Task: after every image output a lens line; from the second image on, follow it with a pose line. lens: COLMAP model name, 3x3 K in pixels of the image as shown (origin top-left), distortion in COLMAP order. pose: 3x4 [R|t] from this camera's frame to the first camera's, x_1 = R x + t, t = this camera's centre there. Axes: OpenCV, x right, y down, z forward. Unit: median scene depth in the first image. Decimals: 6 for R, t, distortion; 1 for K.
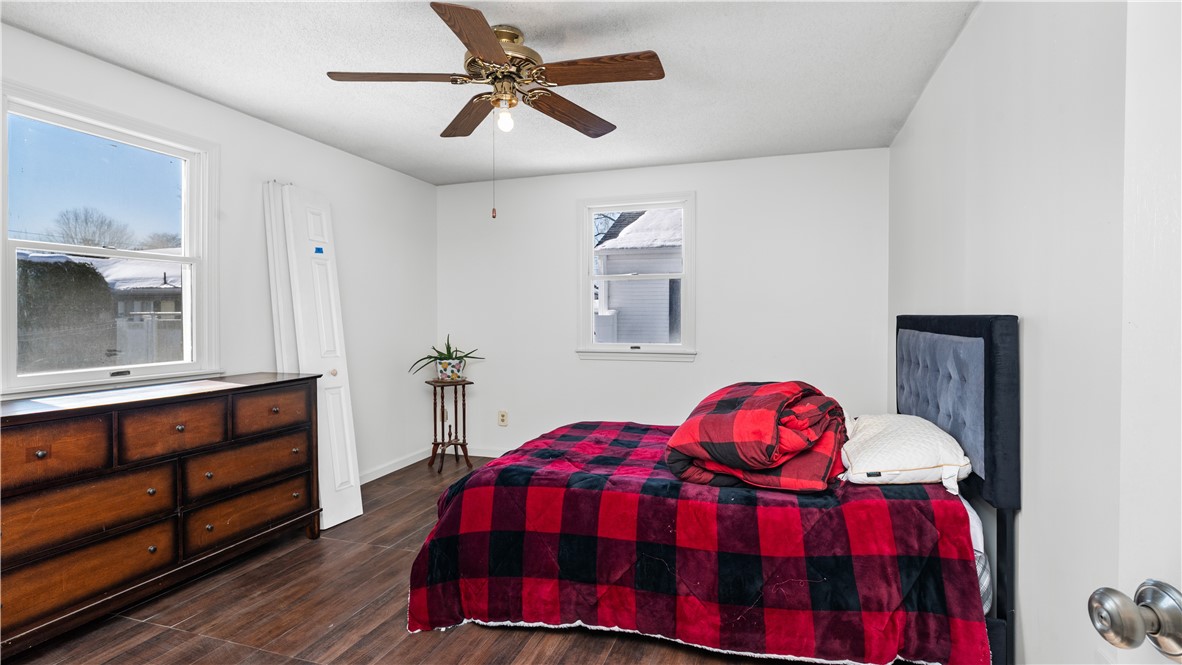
lens RADIAL K [[561.0, 0, 593.3], [0, 561.0, 330.8], [0, 0, 1]] dist [-0.013138, 0.004128]
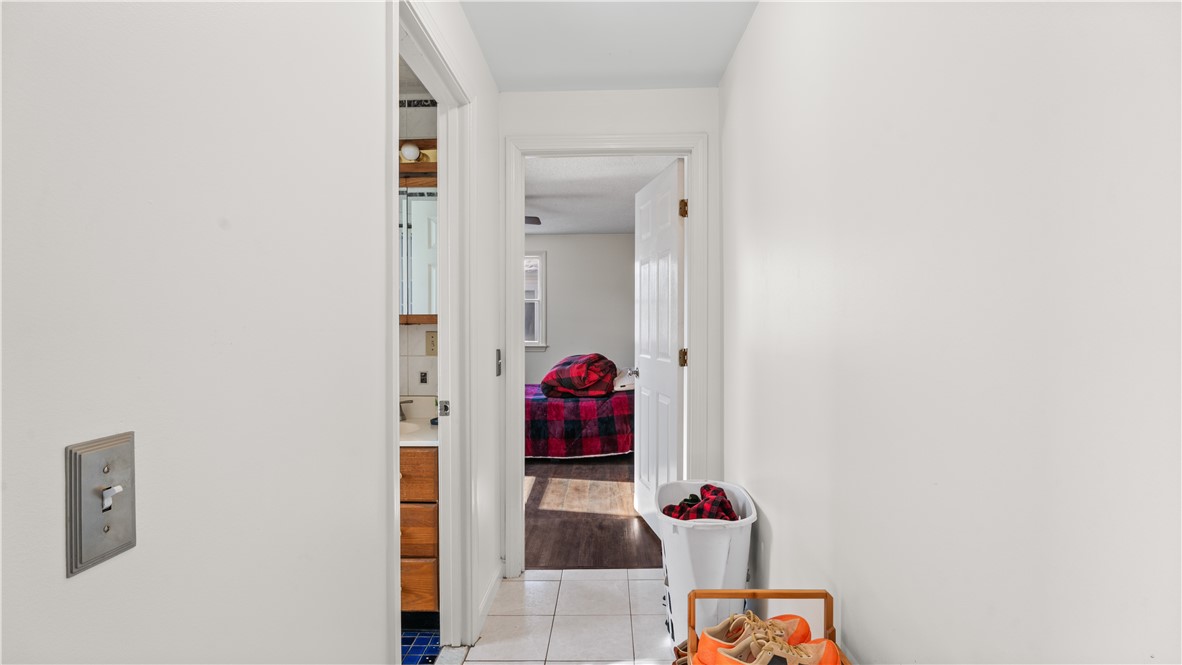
lens RADIAL K [[561.0, 0, 592.4], [0, 561.0, 330.9], [0, 0, 1]] dist [-0.013138, 0.004128]
pose [[0.959586, -0.012176, 0.281151, -0.324125], [0.014357, 0.999881, -0.005701, 0.013384], [-0.281048, 0.009507, 0.959647, -1.312674]]
